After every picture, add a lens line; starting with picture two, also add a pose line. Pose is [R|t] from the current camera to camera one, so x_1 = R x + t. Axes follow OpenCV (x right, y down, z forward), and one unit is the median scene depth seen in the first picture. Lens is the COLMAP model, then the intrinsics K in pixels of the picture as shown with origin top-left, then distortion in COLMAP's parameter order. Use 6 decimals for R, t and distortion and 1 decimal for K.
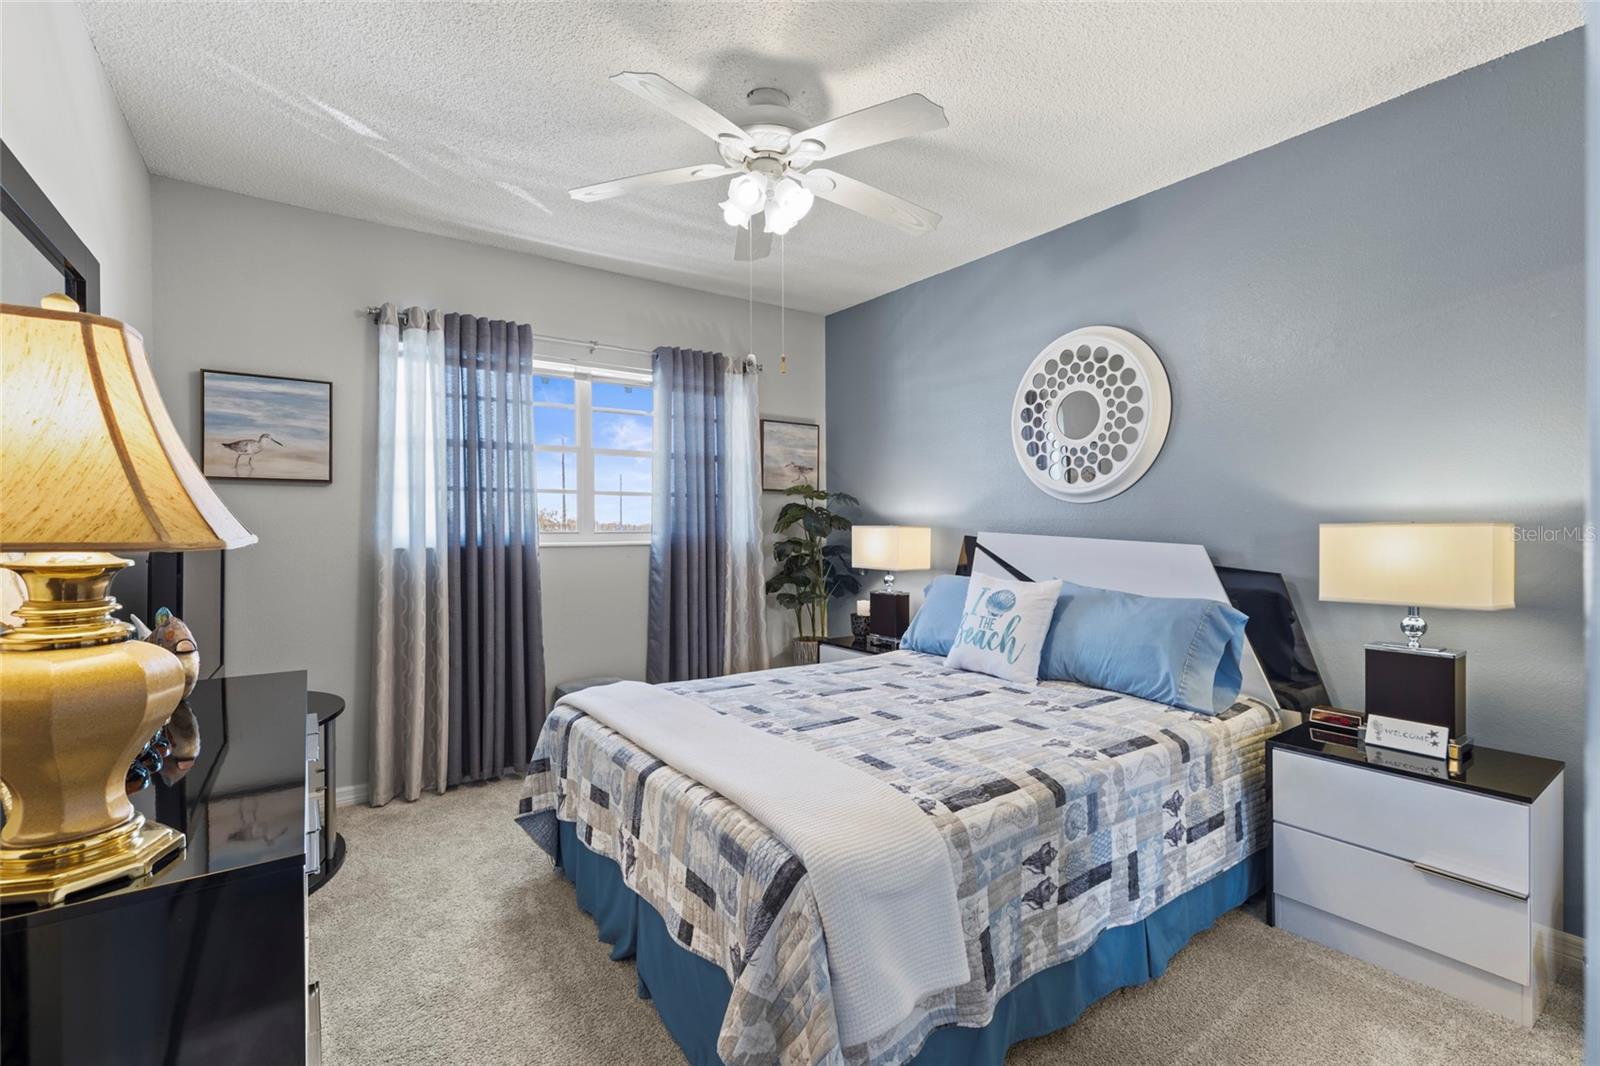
lens RADIAL K [[730.2, 0, 800.0], [0, 730.2, 533.0], [0, 0, 1]] dist [0.001581, 0.000152]
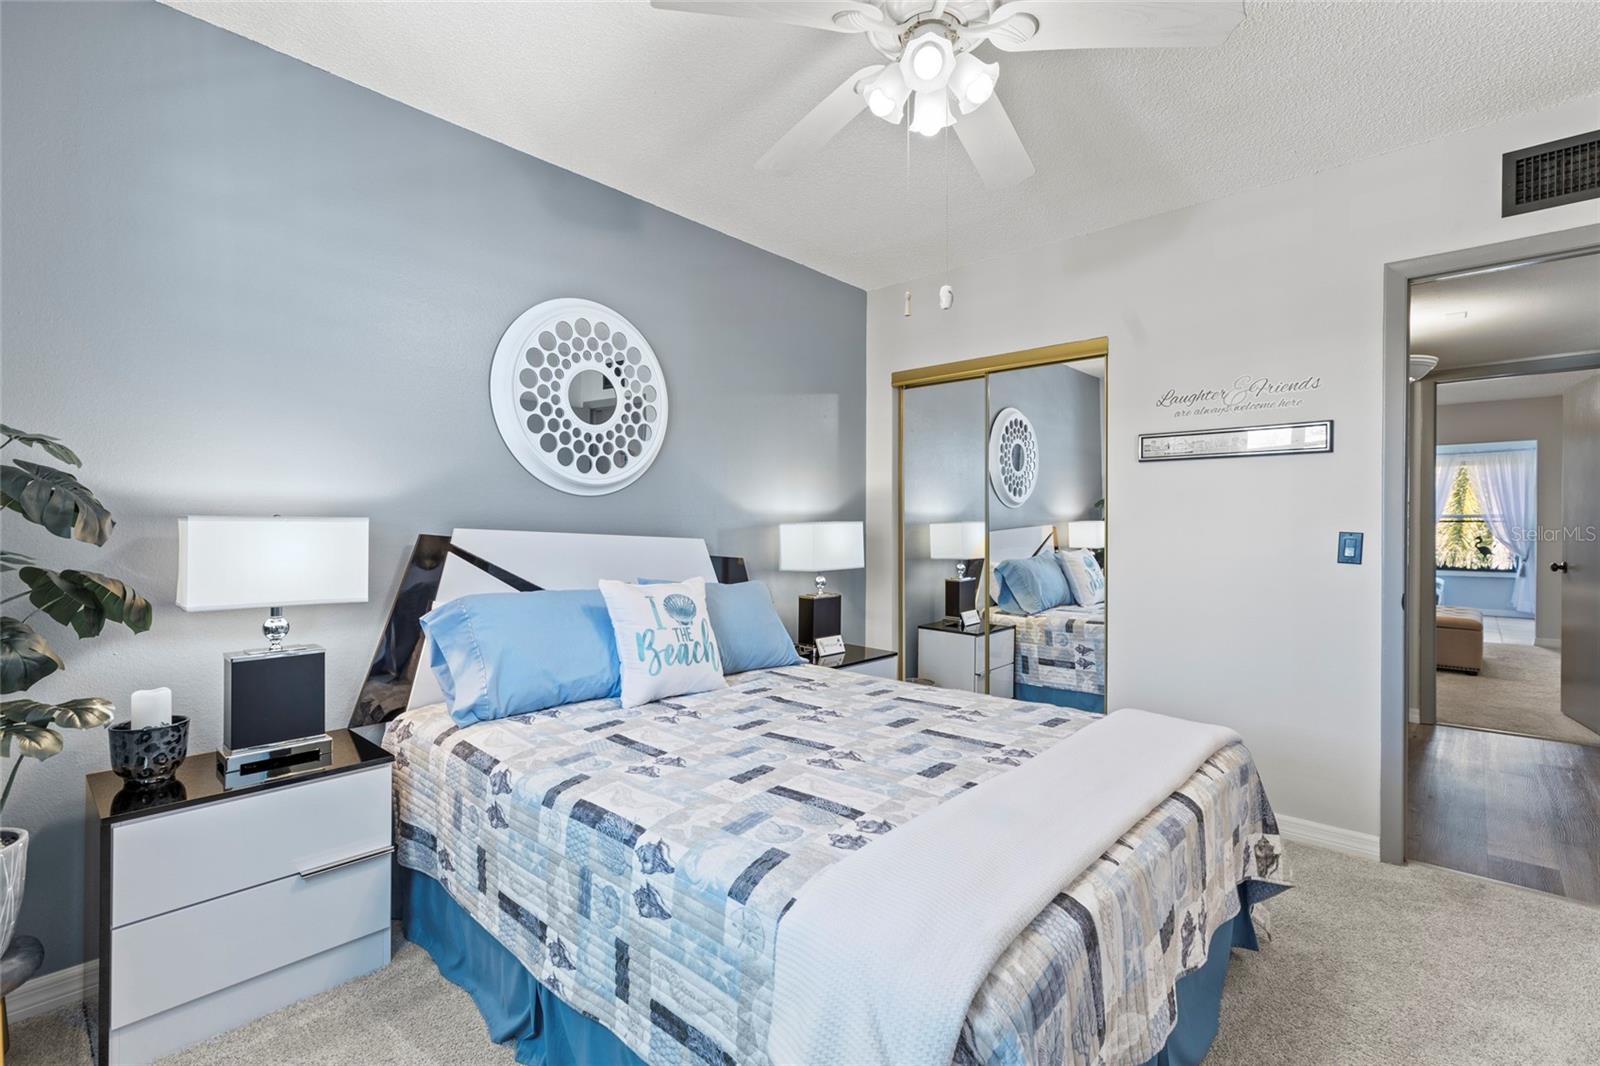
lens RADIAL K [[728.9, 0, 801.3], [0, 728.9, 527.5], [0, 0, 1]] dist [0.000577, -0.000001]
pose [[-0.216179, 0.005262, 0.976340, -0.551647], [0.010915, 0.999936, -0.002972, 0.002942], [-0.976293, 0.010014, -0.216222, 0.962195]]
